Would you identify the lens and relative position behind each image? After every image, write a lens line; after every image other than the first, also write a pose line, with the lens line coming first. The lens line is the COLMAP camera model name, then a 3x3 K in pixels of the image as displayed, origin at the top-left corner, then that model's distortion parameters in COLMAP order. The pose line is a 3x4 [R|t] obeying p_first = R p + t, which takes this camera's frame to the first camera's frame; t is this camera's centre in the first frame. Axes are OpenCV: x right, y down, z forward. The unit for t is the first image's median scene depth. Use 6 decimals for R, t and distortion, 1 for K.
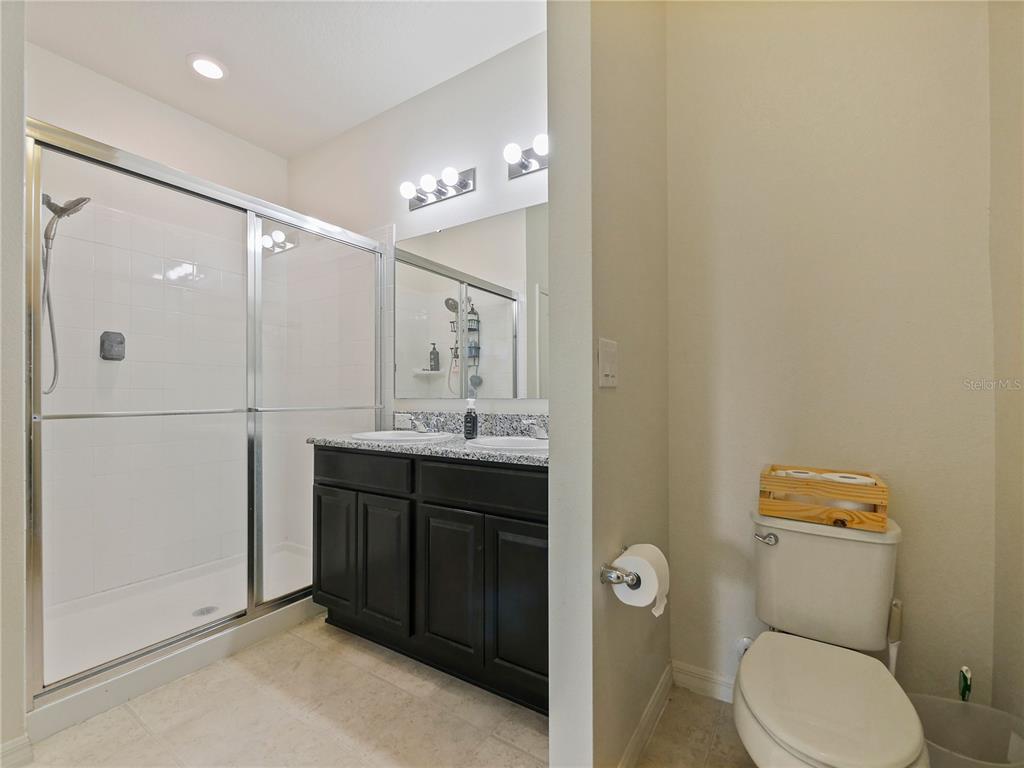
lens RADIAL K [[448.3, 0, 510.9], [0, 448.3, 400.4], [0, 0, 1]] dist [-0.000769, -0.000126]
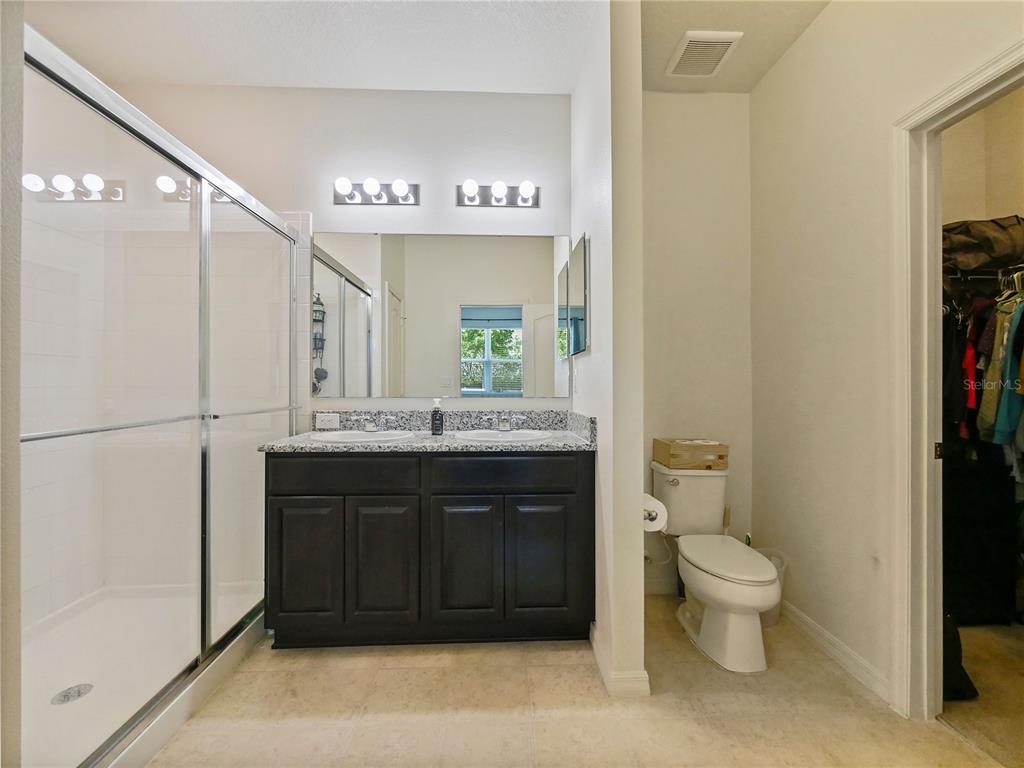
lens RADIAL K [[442.3, 0, 509.5], [0, 442.3, 383.9], [0, 0, 1]] dist [-0.003894, -0.000644]
pose [[0.816195, 0.002782, 0.577769, -0.576304], [0.001260, 0.999977, -0.006595, -0.032654], [-0.577775, 0.006111, 0.816173, 0.000505]]
